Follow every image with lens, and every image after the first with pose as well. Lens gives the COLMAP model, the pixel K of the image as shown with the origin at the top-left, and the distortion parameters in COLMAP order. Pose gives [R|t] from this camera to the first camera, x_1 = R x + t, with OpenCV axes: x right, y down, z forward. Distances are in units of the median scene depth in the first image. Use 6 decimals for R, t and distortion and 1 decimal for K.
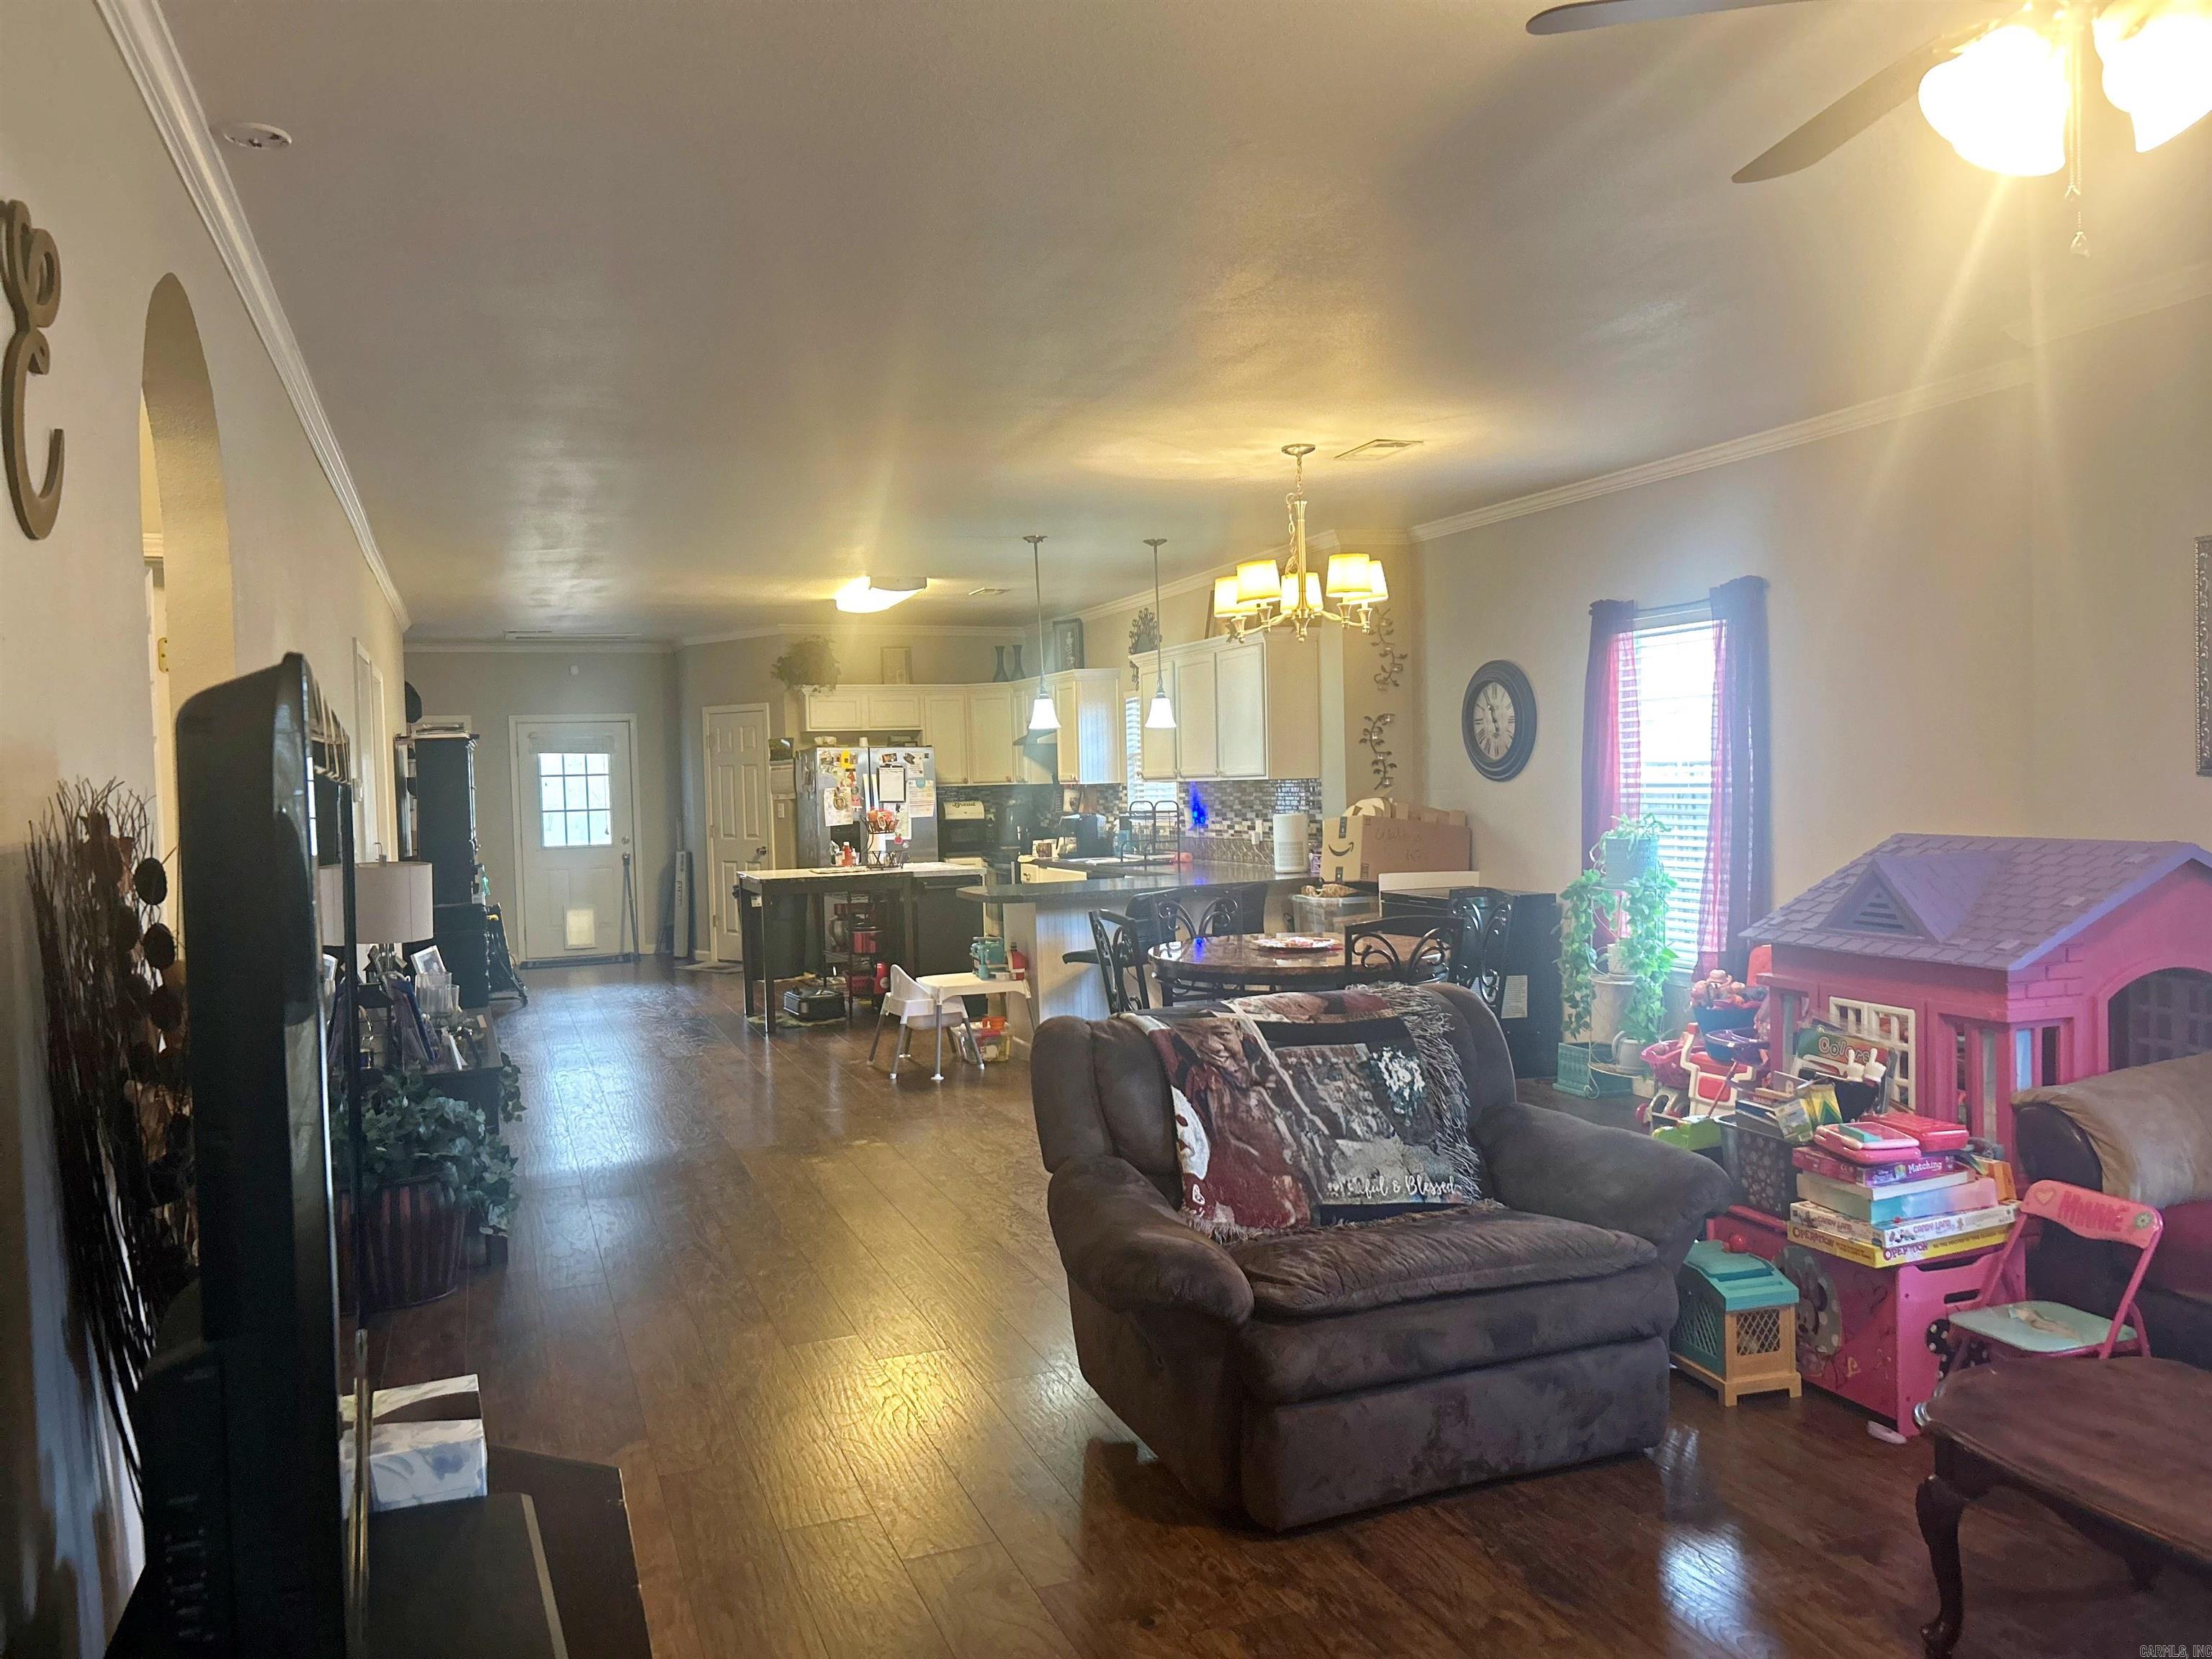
lens RADIAL K [[1640.0, 0, 1109.9], [0, 1640.0, 835.3], [0, 0, 1]] dist [0.081642, -0.066194]
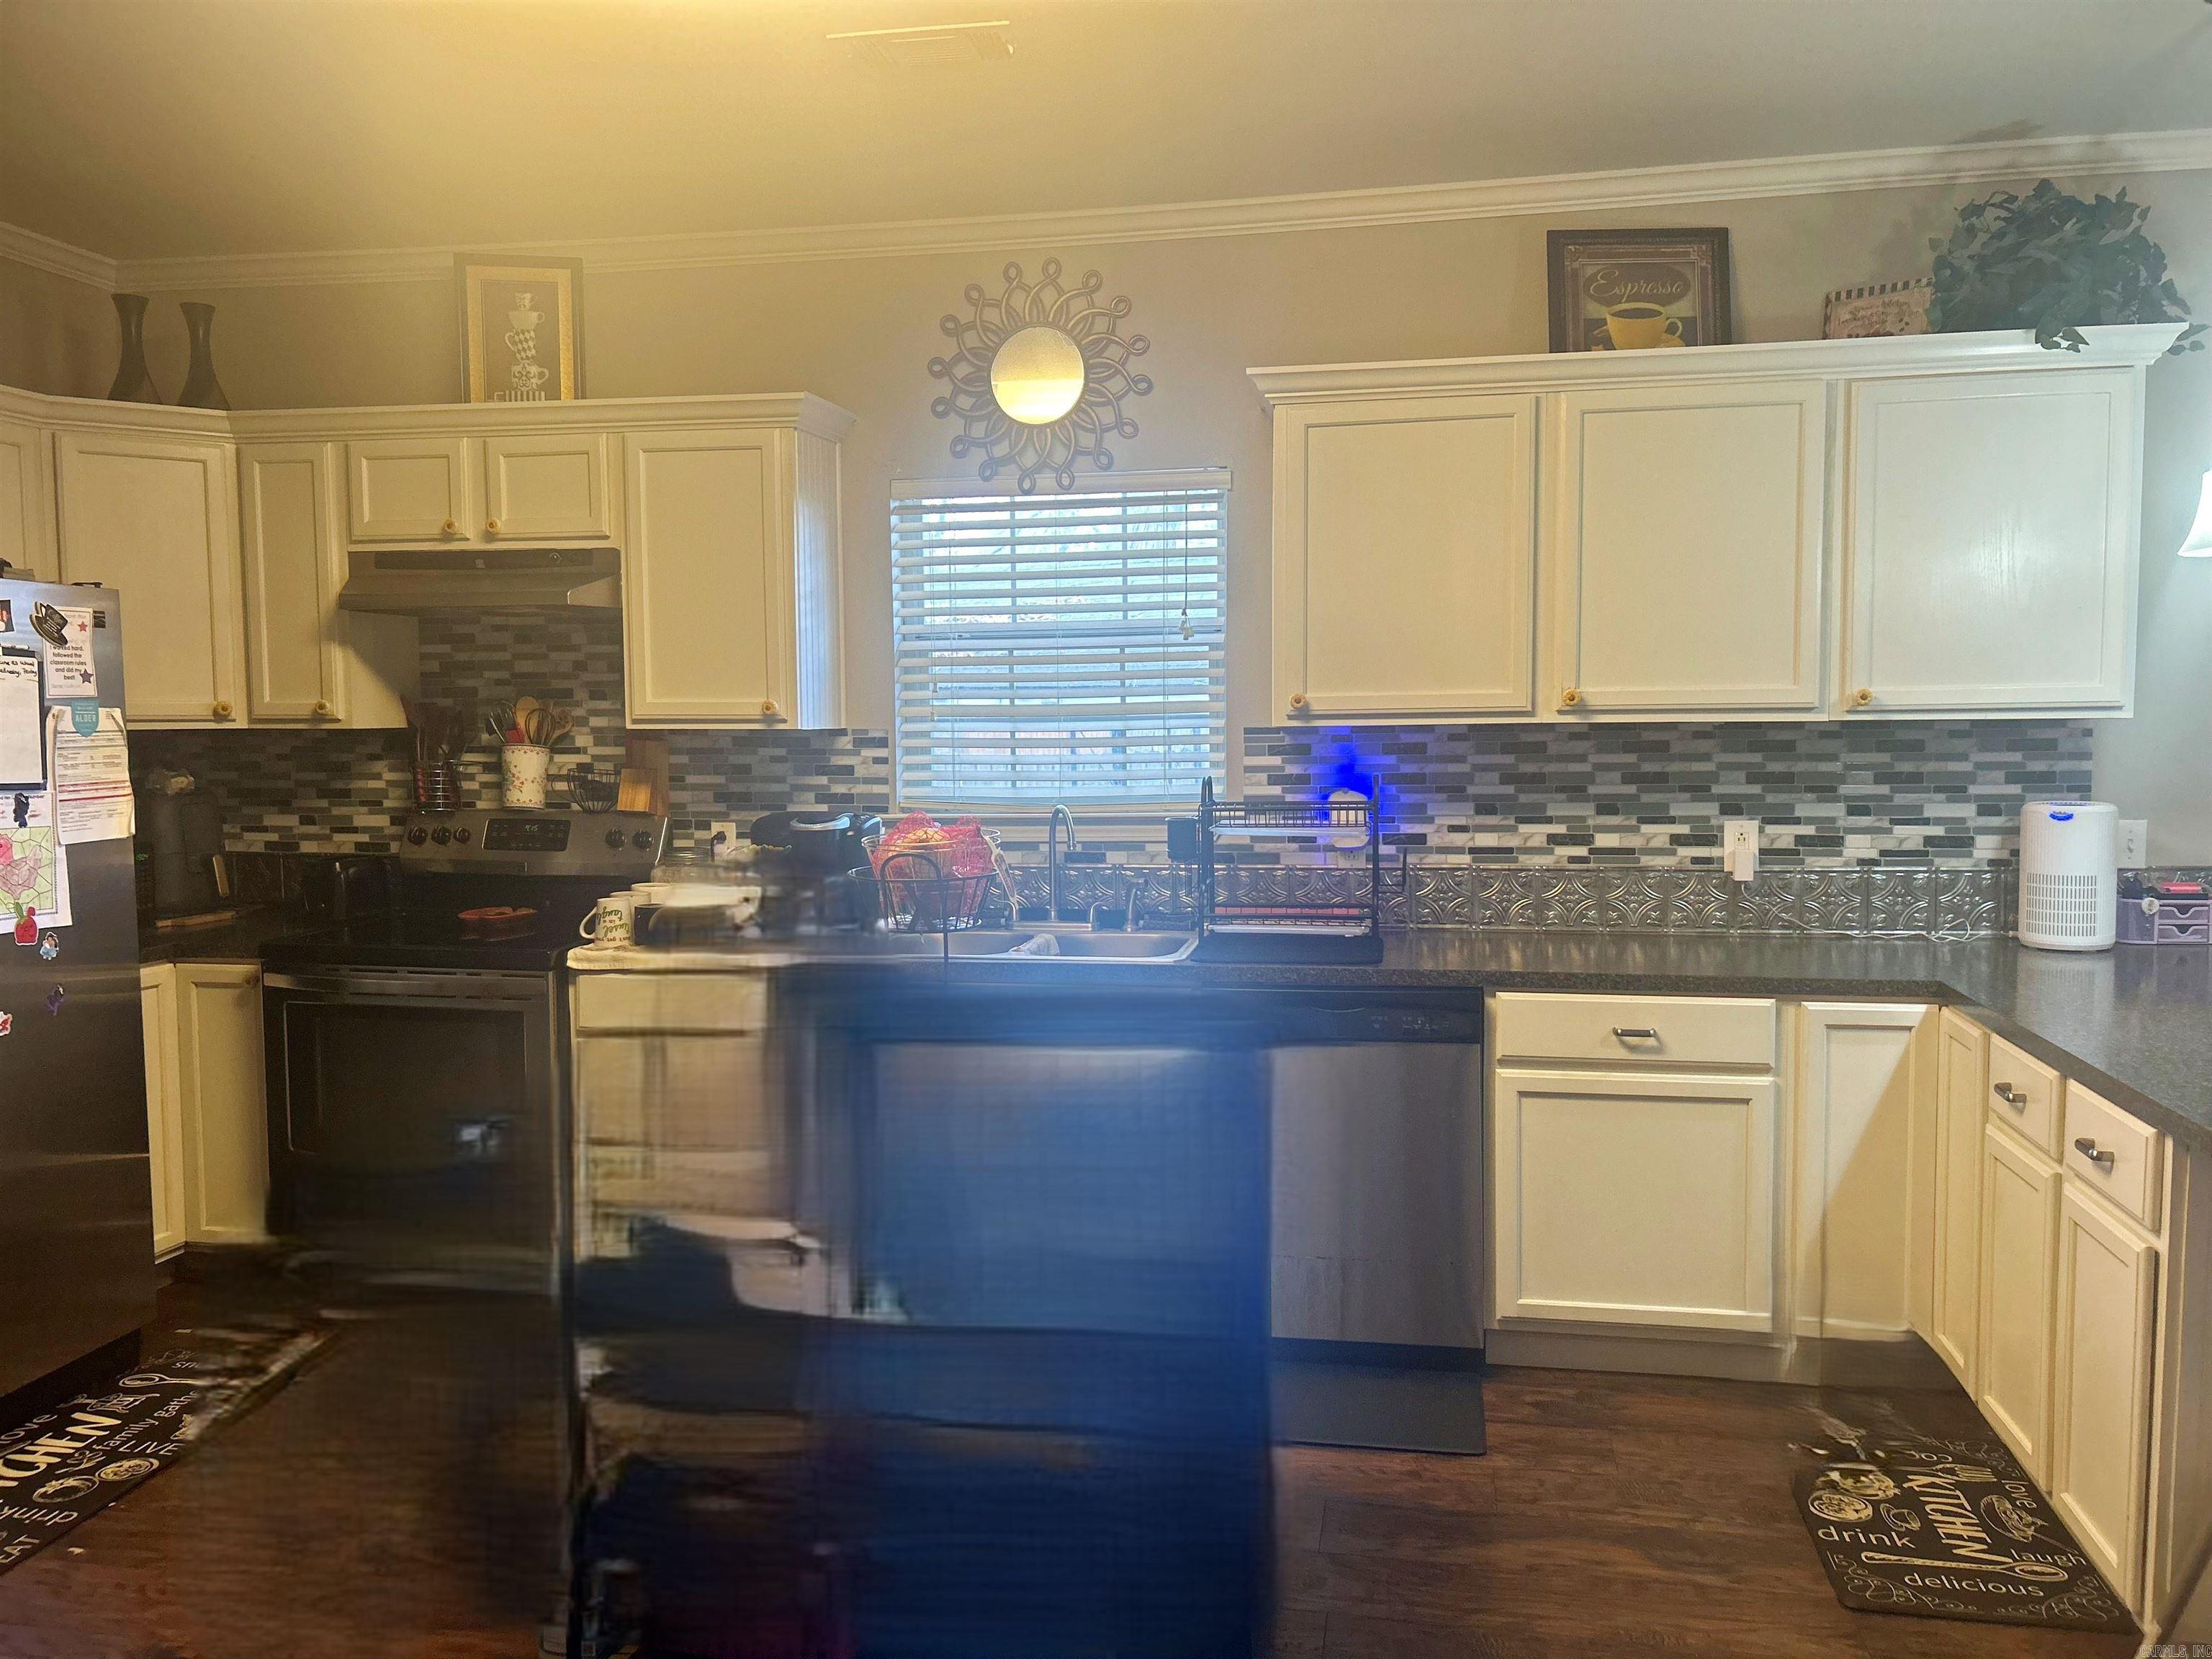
lens RADIAL K [[1473.2, 0, 1112.6], [0, 1473.2, 781.5], [0, 0, 1]] dist [0.001799, -0.001887]
pose [[0.537972, -0.007710, 0.842928, -0.232431], [0.022943, 0.999722, -0.005499, -0.015828], [-0.842651, 0.022298, 0.537999, 0.726588]]
